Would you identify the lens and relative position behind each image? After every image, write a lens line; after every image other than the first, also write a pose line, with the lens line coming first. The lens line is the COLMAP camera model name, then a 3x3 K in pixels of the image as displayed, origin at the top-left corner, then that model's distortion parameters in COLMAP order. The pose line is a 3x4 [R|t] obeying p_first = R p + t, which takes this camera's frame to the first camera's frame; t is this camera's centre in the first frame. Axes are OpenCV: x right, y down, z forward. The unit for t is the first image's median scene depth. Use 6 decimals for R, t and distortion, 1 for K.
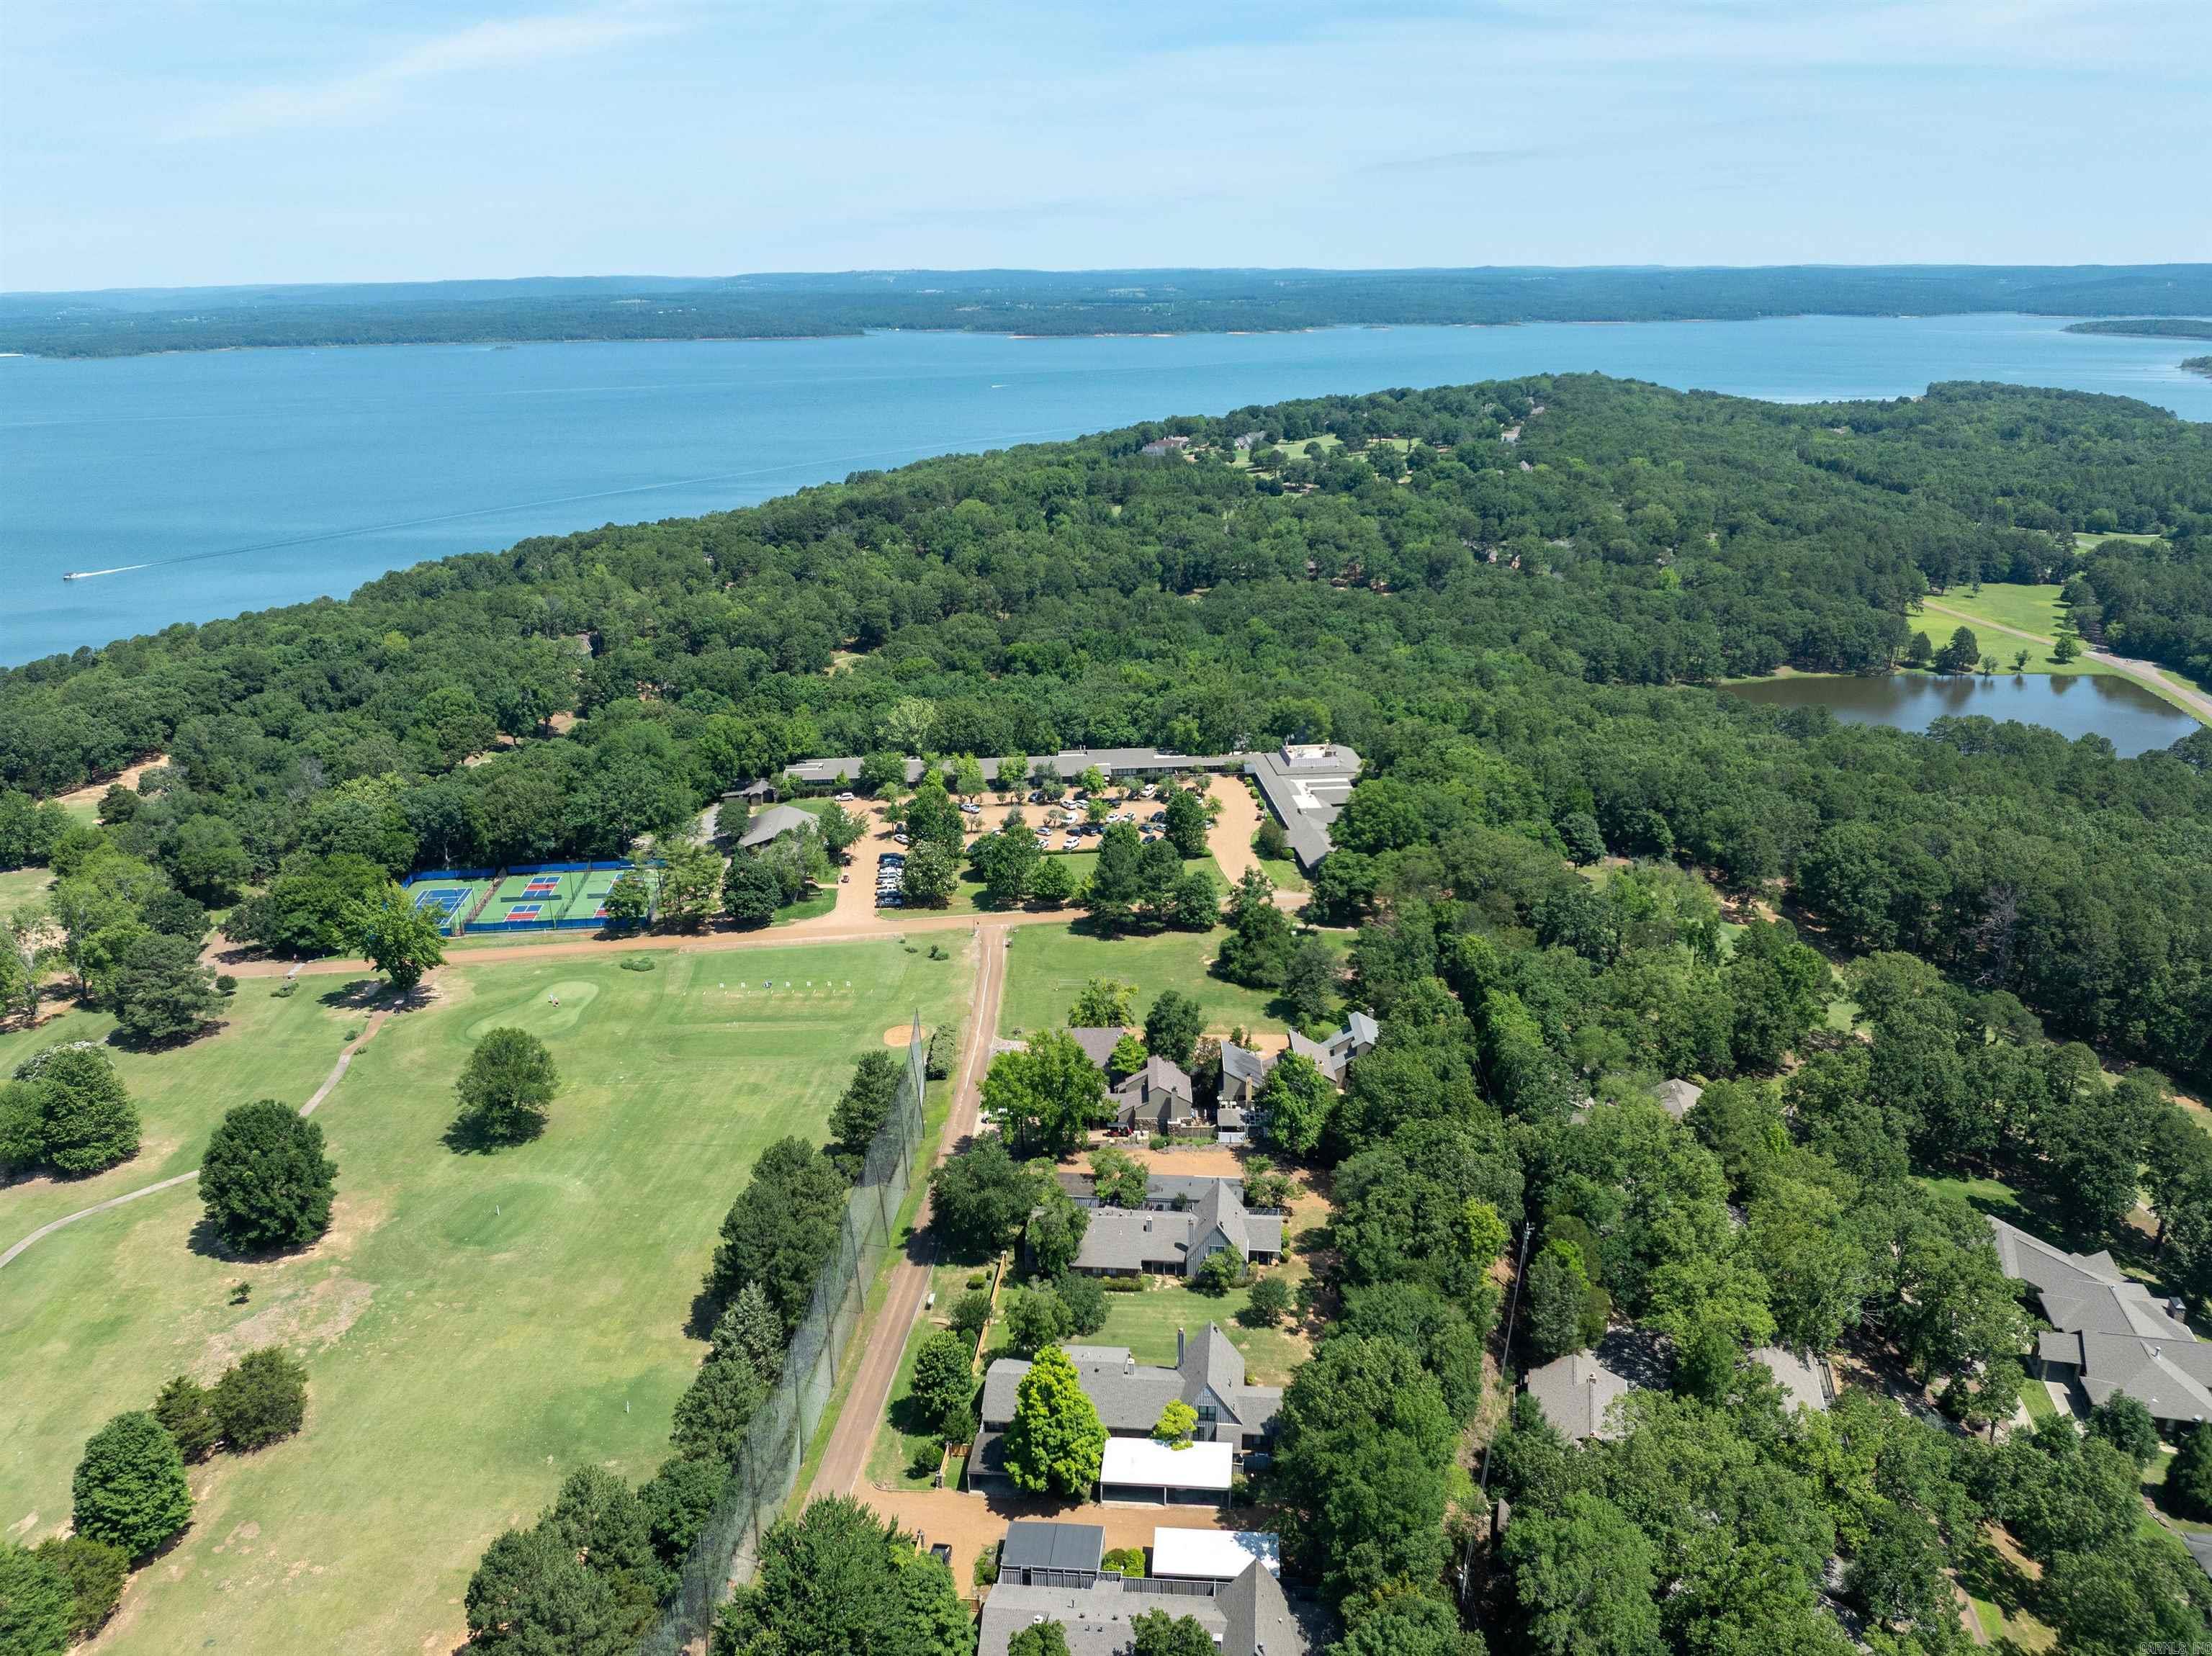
lens RADIAL K [[1685.9, 0, 1101.2], [0, 1685.9, 830.4], [0, 0, 1]] dist [-0.035215, -0.003216]
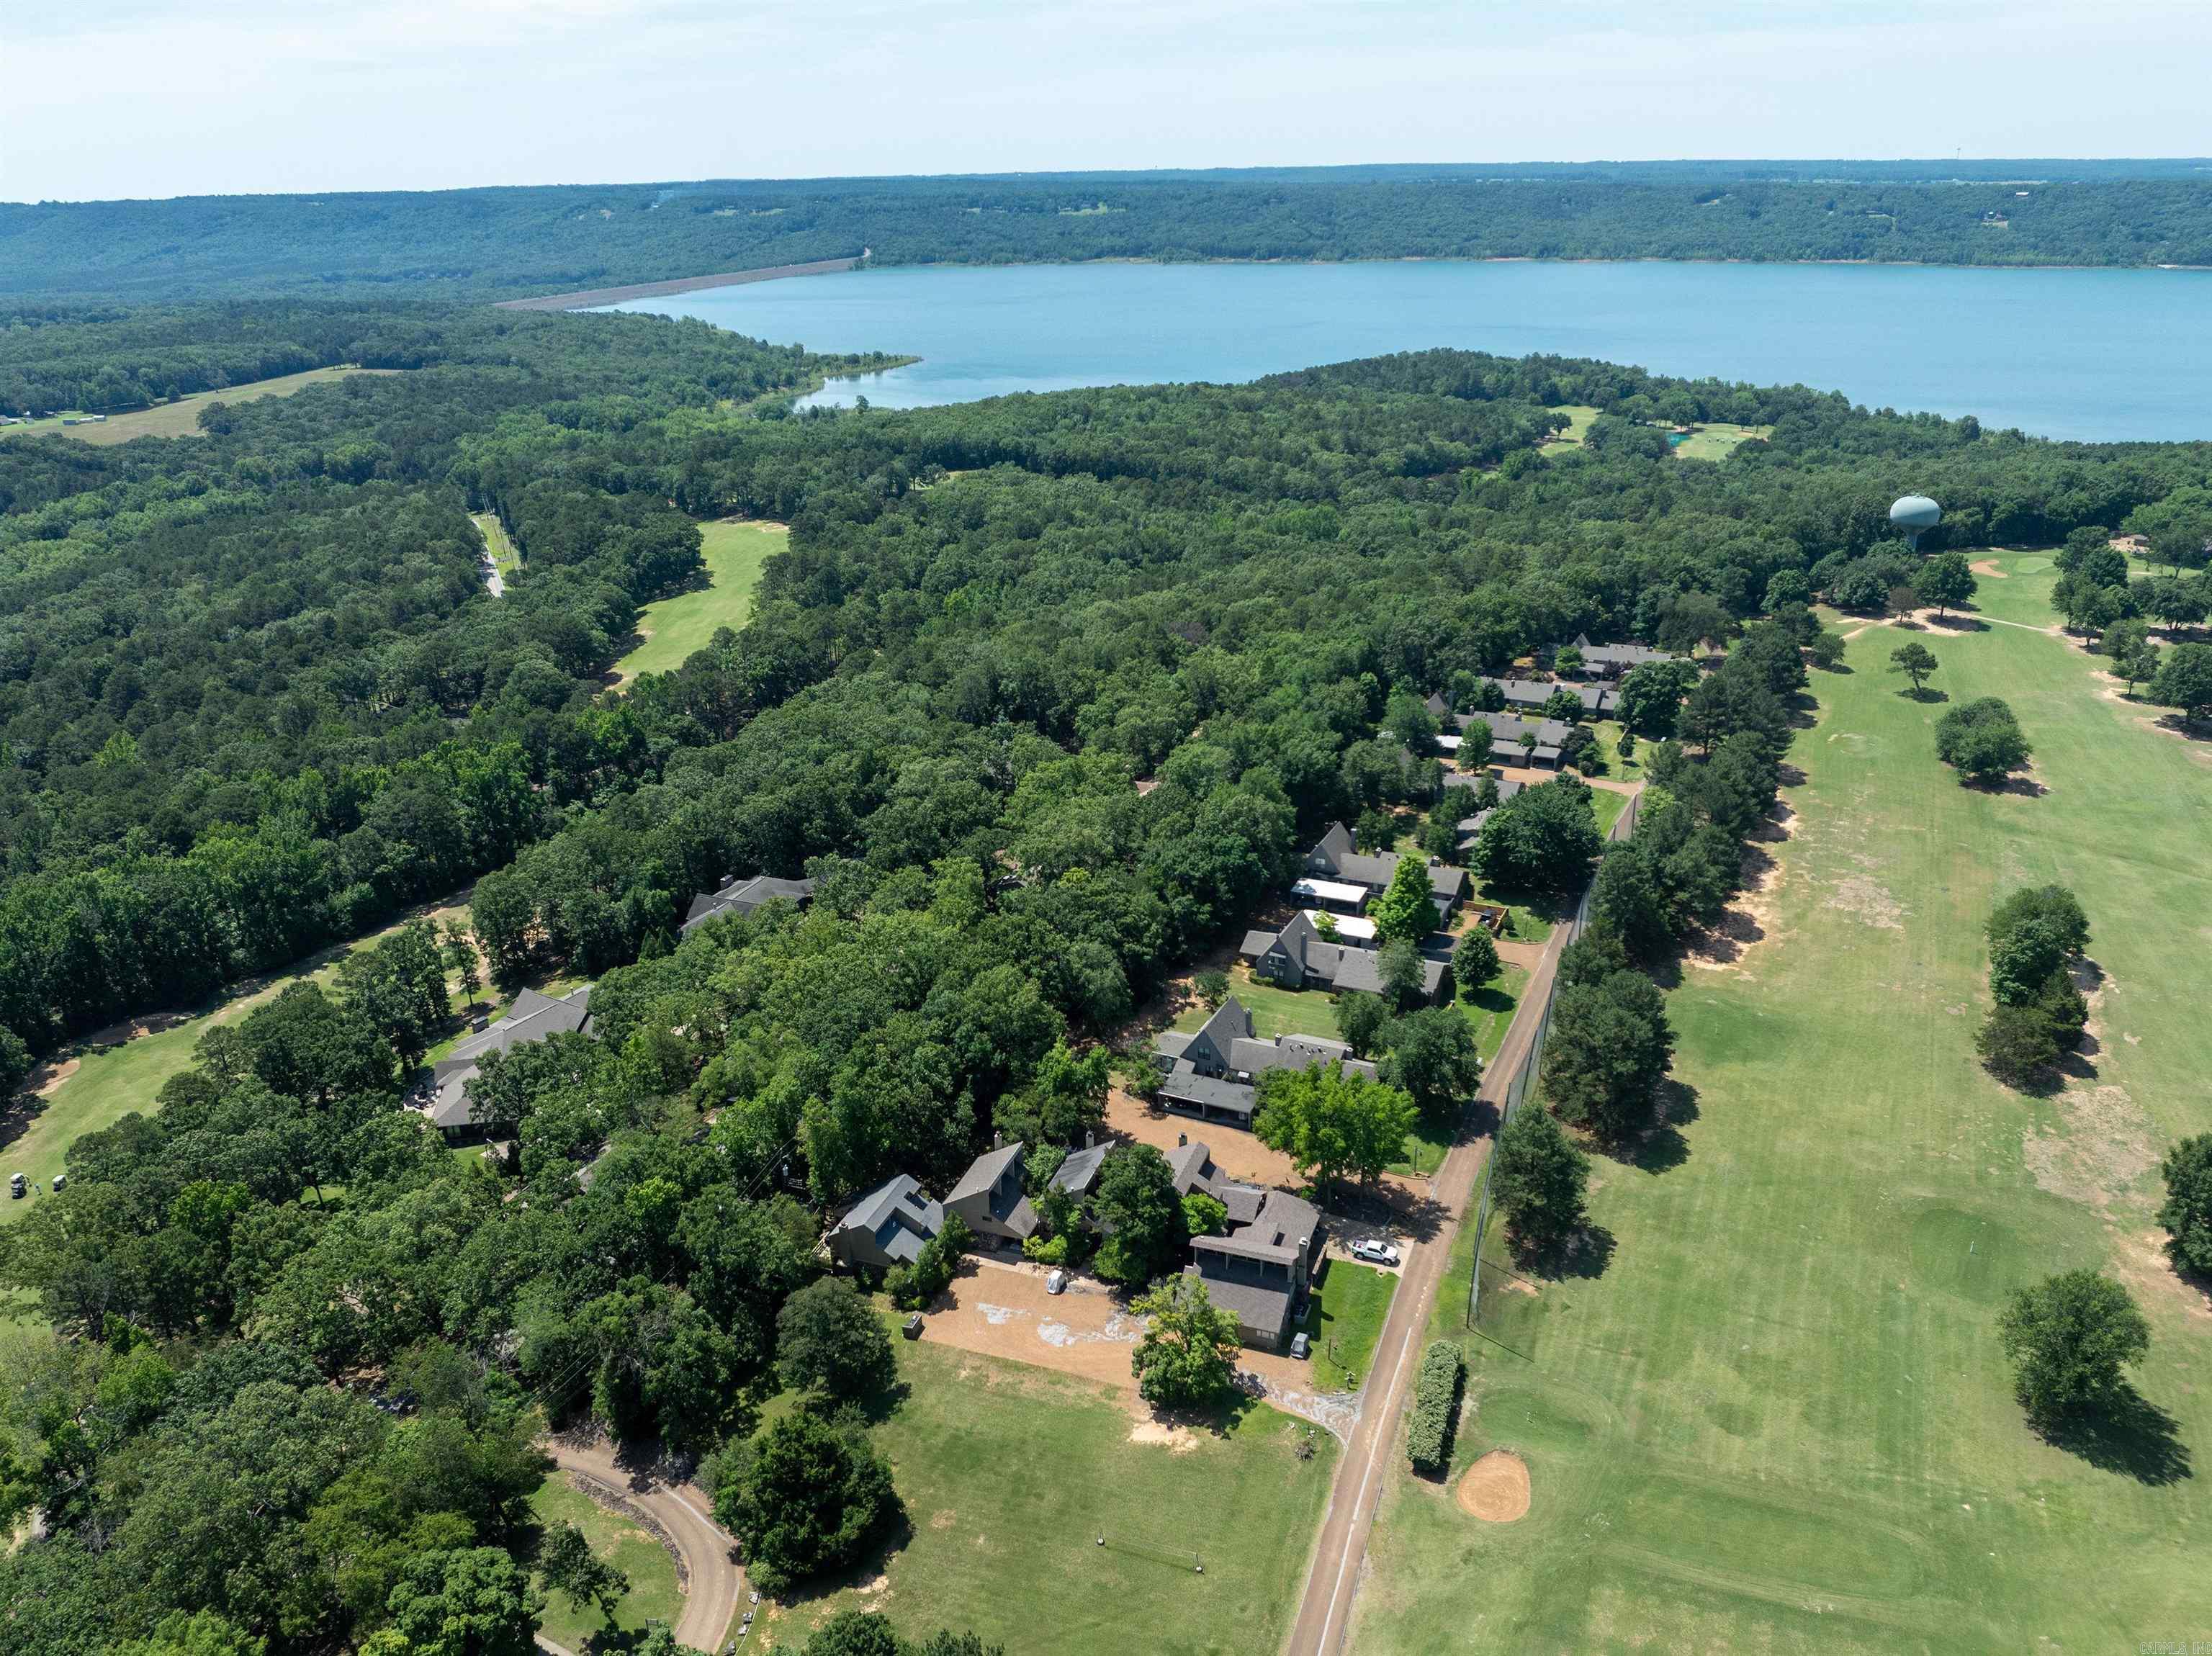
lens RADIAL K [[1685.9, 0, 1101.2], [0, 1685.9, 830.4], [0, 0, 1]] dist [-0.035215, -0.003216]
pose [[-0.945264, -0.092111, 0.313035, -0.168898], [0.129799, 0.774024, 0.619709, -0.494251], [-0.299378, 0.626420, -0.719702, 1.499886]]
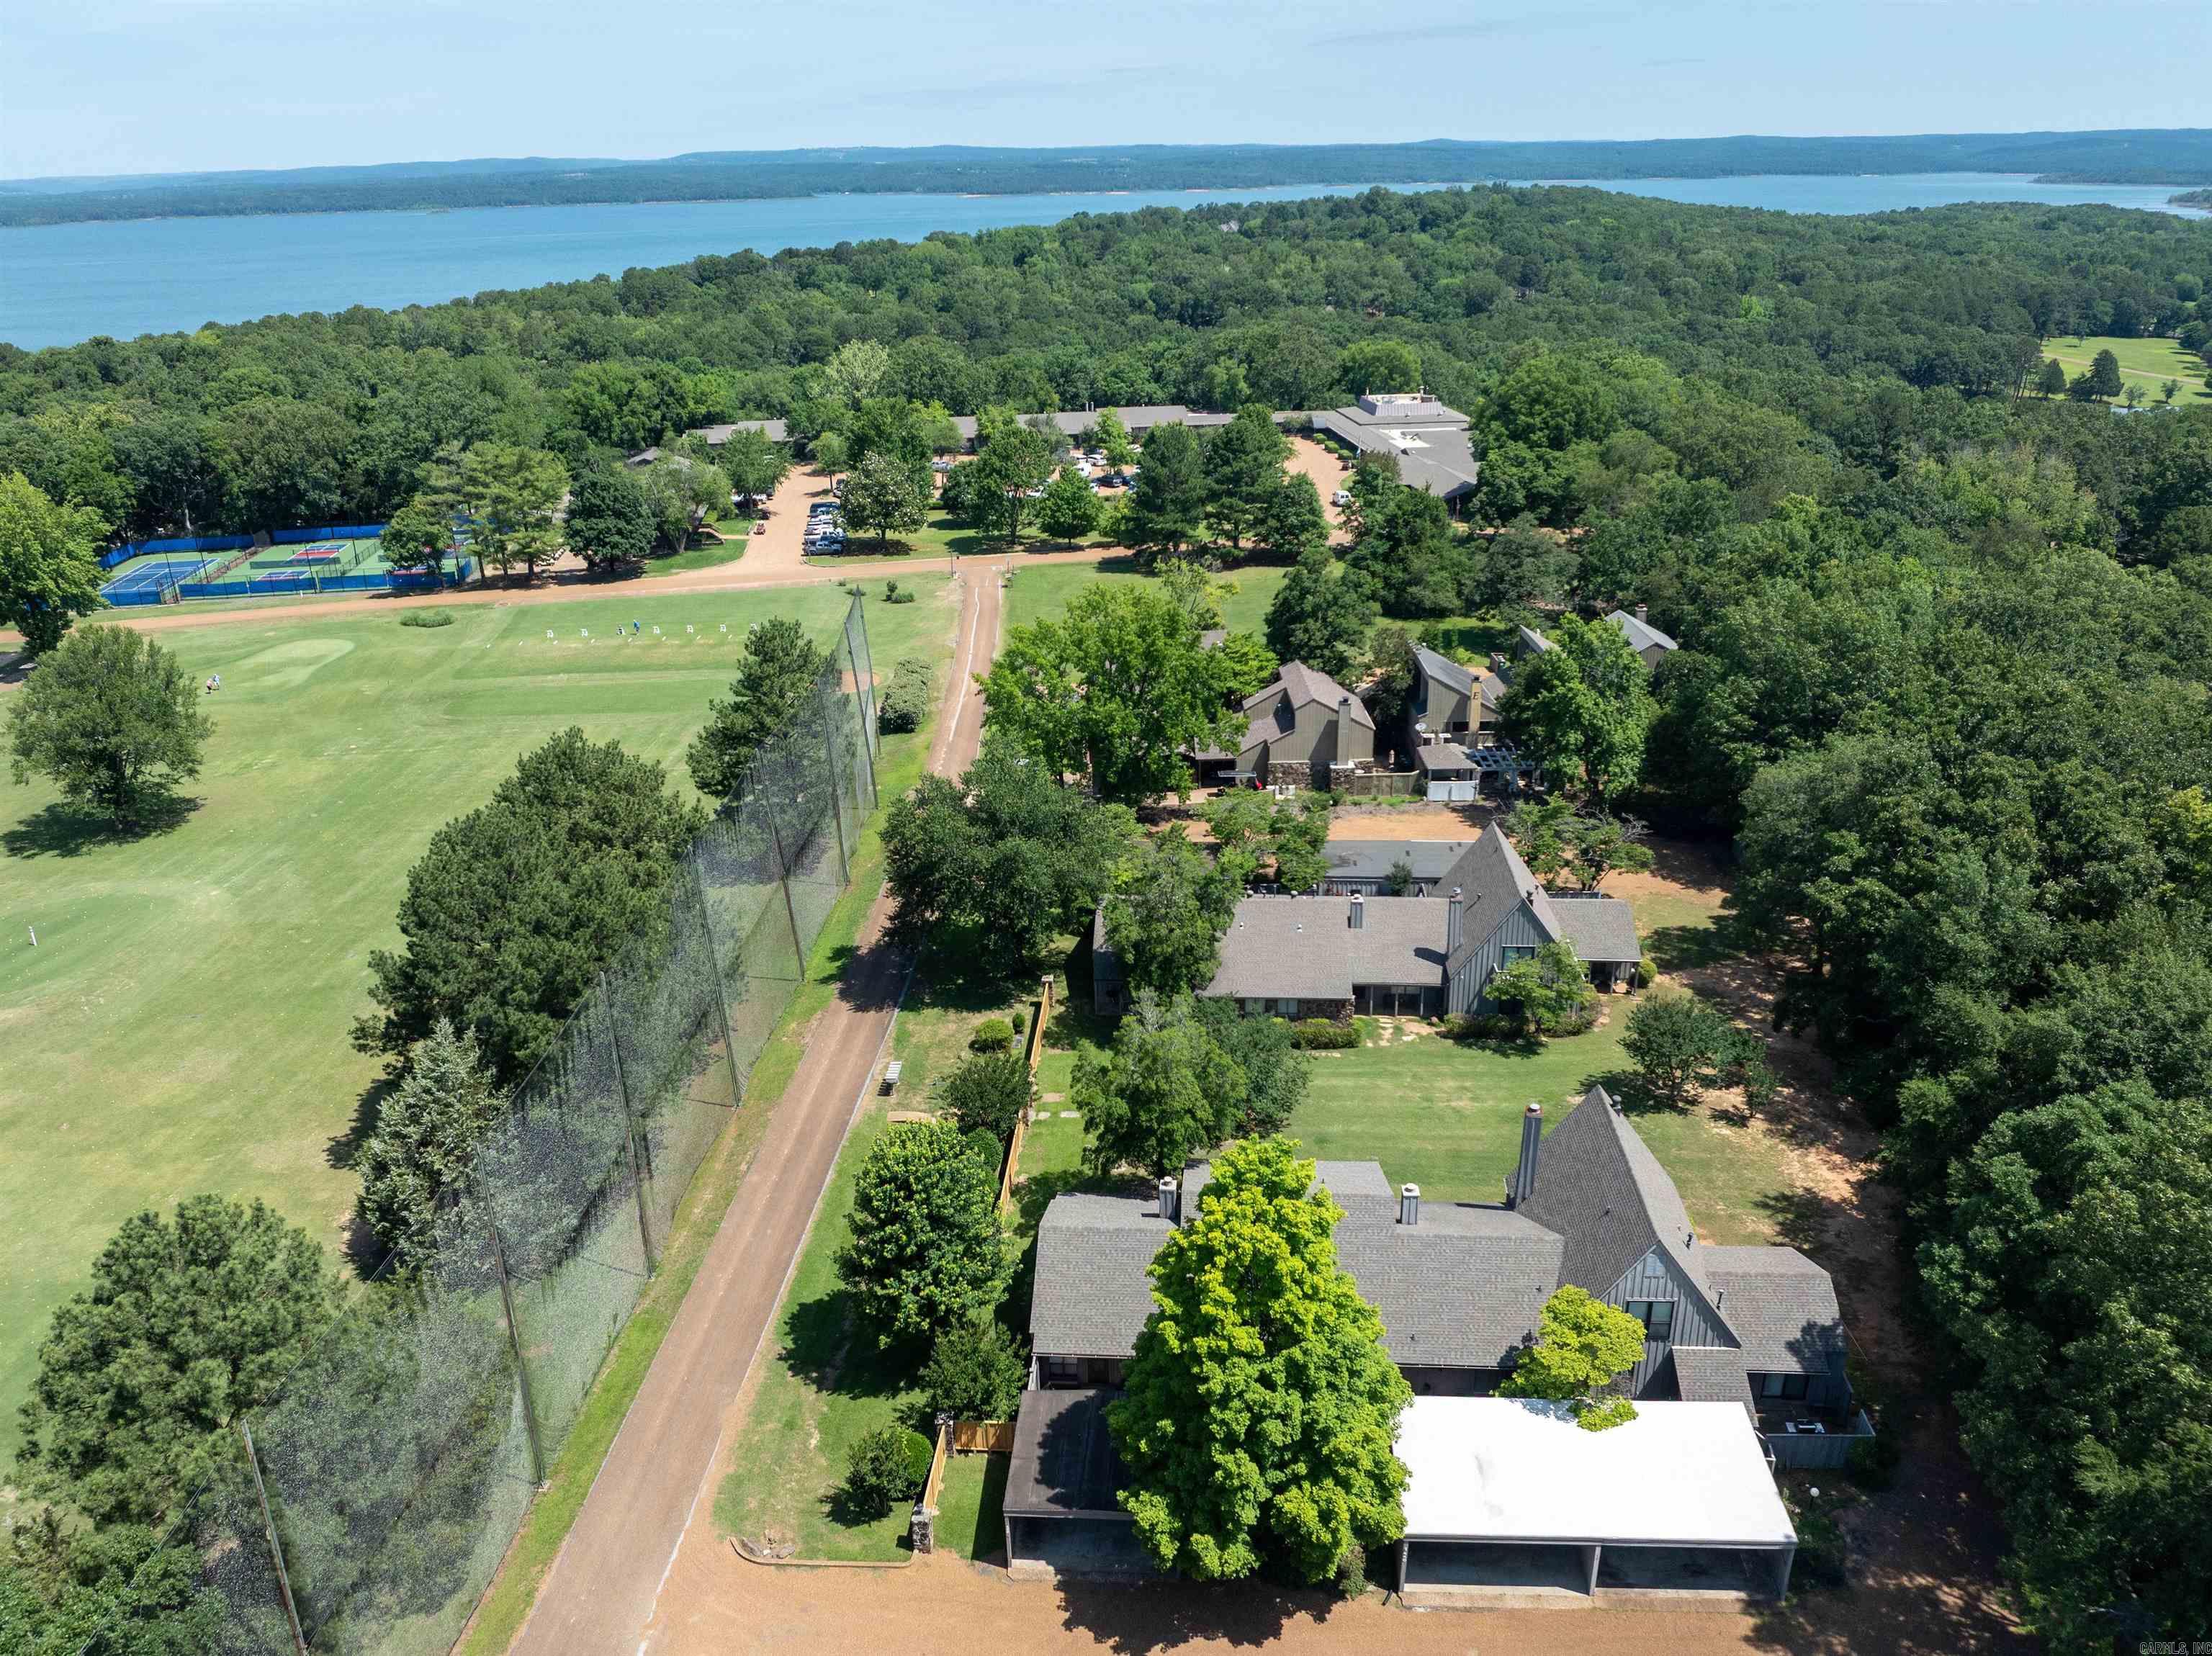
lens RADIAL K [[1662.3, 0, 1099.5], [0, 1662.3, 824.1], [0, 0, 1]] dist [-0.045360, 0.001536]
pose [[0.999629, -0.016832, 0.021429, -0.045068], [0.015374, 0.997671, 0.066456, 0.152919], [-0.022498, -0.066102, 0.997559, 0.466624]]
